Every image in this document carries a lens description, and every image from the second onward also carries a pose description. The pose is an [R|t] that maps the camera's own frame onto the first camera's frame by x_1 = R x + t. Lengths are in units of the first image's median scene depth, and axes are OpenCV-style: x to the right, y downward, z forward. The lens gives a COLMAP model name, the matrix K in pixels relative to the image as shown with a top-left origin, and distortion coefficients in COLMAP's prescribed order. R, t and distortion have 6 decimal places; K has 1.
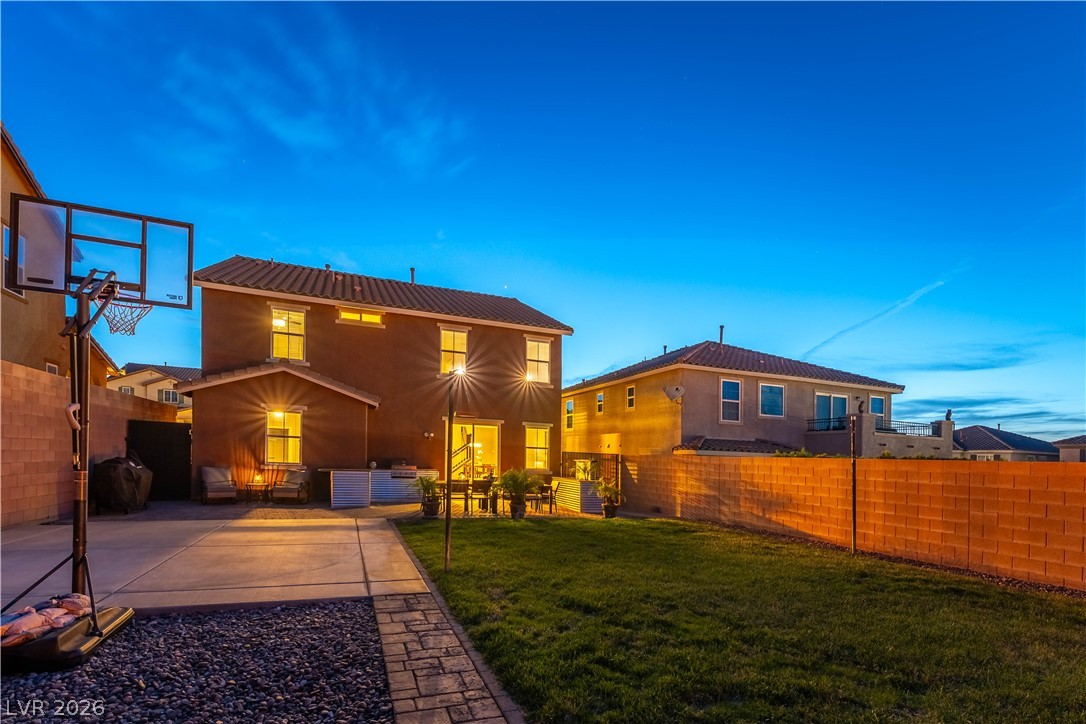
lens RADIAL K [[513.7, 0, 540.5], [0, 513.7, 479.6], [0, 0, 1]] dist [0.000130, 0.000052]
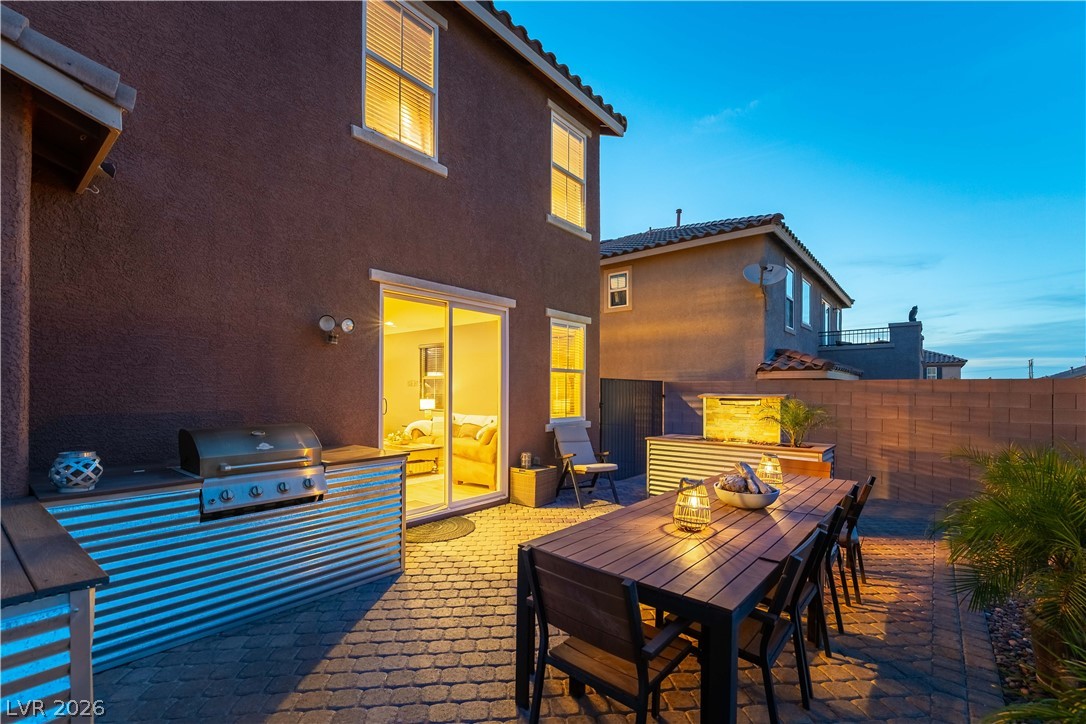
lens RADIAL K [[475.7, 0, 546.3], [0, 475.7, 387.8], [0, 0, 1]] dist [0.000942, 0.000101]
pose [[0.870224, -0.029747, 0.491758, -0.254462], [0.049345, 0.998419, -0.026927, -0.041783], [-0.490179, 0.047699, 0.870316, 0.745931]]
